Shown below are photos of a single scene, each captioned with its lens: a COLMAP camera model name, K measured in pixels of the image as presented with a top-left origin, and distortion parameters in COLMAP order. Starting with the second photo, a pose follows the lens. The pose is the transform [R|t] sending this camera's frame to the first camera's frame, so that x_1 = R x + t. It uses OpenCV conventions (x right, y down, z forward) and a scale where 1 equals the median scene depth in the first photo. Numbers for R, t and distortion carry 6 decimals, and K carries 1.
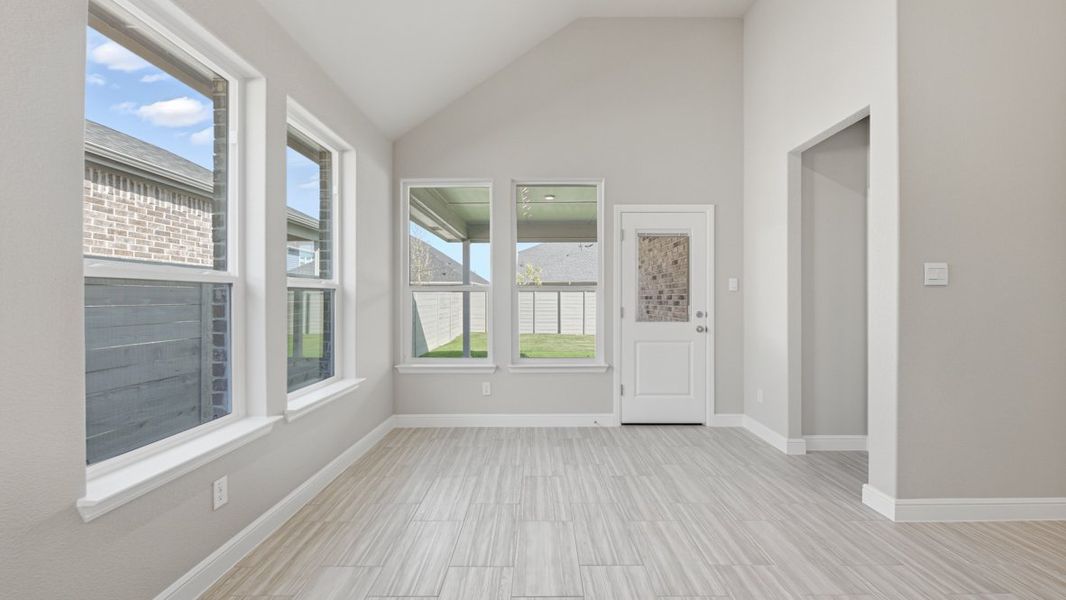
lens RADIAL K [[426.3, 0, 535.5], [0, 426.3, 300.2], [0, 0, 1]] dist [-0.003786, -0.000018]
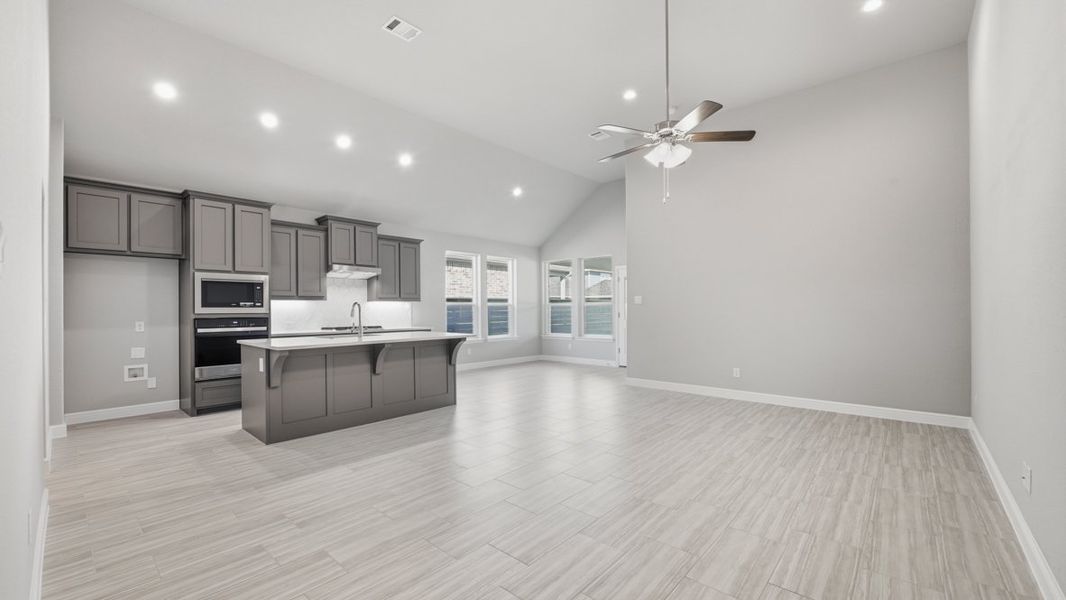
lens RADIAL K [[426.3, 0, 537.3], [0, 426.3, 302.8], [0, 0, 1]] dist [-0.013742, -0.000107]
pose [[0.749853, -0.012736, -0.661482, 1.334189], [0.002511, 0.999862, -0.016405, 0.001216], [0.661599, 0.010640, 0.749782, -0.915172]]
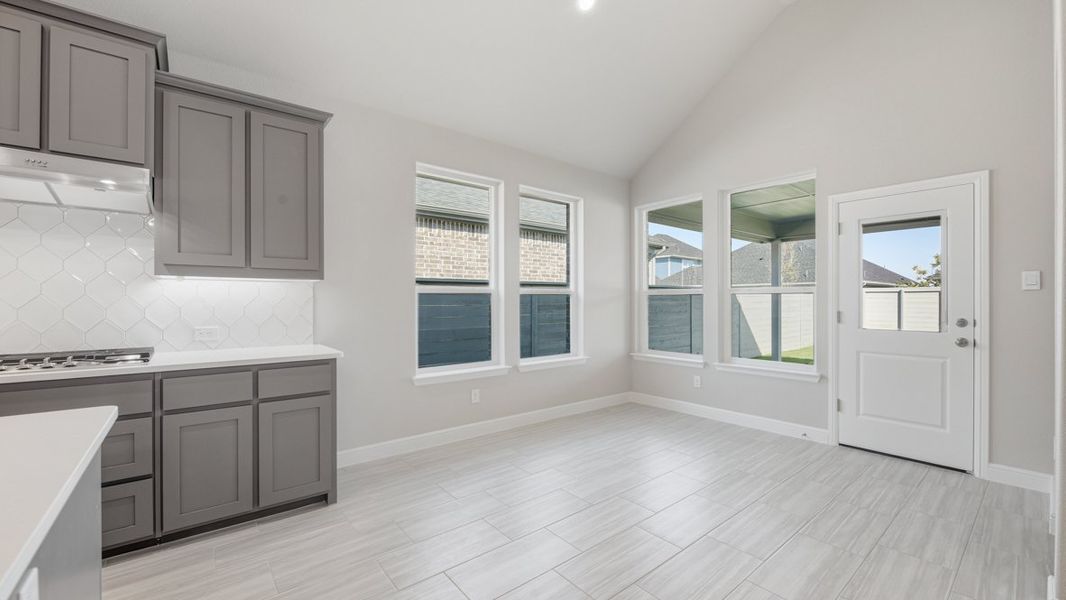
lens RADIAL K [[426.3, 0, 537.3], [0, 426.3, 302.8], [0, 0, 1]] dist [-0.013742, -0.000107]
pose [[0.636894, 0.003223, -0.770945, 0.478032], [-0.002517, 0.999995, 0.002101, -0.000727], [0.770947, 0.000602, 0.636899, -0.033794]]
